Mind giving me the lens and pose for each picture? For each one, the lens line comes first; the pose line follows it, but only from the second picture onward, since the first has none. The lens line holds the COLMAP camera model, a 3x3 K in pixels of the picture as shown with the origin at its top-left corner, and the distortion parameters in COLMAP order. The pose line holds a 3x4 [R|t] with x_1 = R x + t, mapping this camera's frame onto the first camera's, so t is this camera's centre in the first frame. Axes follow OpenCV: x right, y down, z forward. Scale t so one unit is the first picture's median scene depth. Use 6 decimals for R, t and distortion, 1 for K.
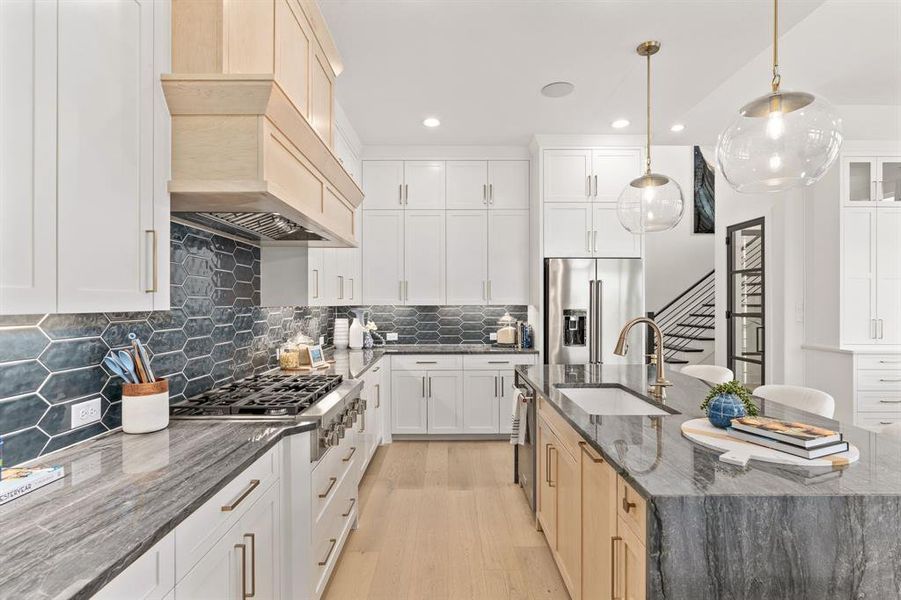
lens RADIAL K [[455.1, 0, 450.5], [0, 455.1, 300.0], [0, 0, 1]] dist [0.019543, 0.000138]
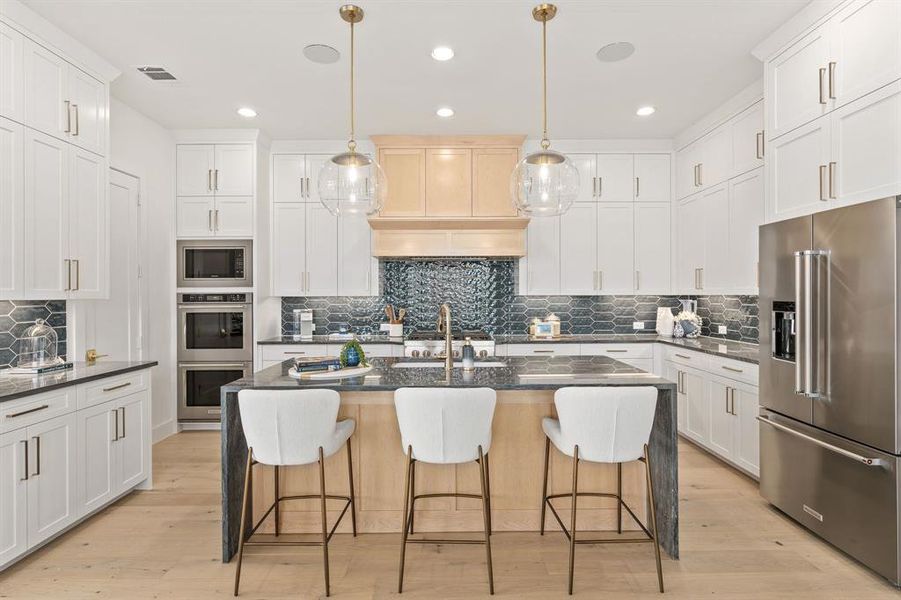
lens RADIAL K [[455.1, 0, 450.5], [0, 455.1, 300.0], [0, 0, 1]] dist [0.019543, 0.000138]
pose [[-0.008120, 0.009940, -0.999918, 0.856572], [0.012286, 0.999876, 0.009839, 0.006374], [0.999892, -0.012205, -0.008241, 0.511480]]
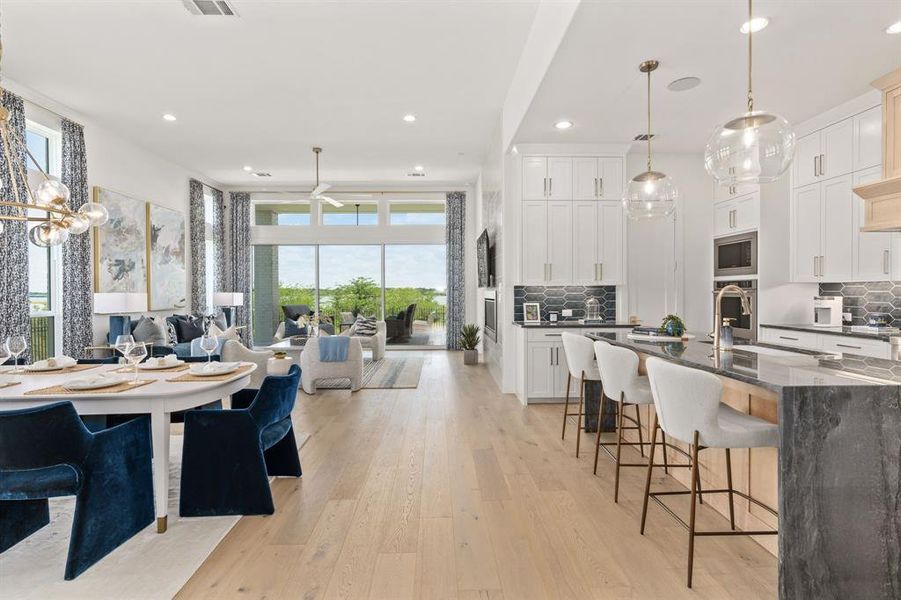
lens RADIAL K [[442.4, 0, 445.0], [0, 442.4, 296.8], [0, 0, 1]] dist [-0.003653, 0.000665]
pose [[-0.999949, 0.006577, -0.007692, 0.623504], [0.006508, 0.999939, 0.008897, 0.021757], [0.007750, 0.008847, -0.999931, 1.106982]]
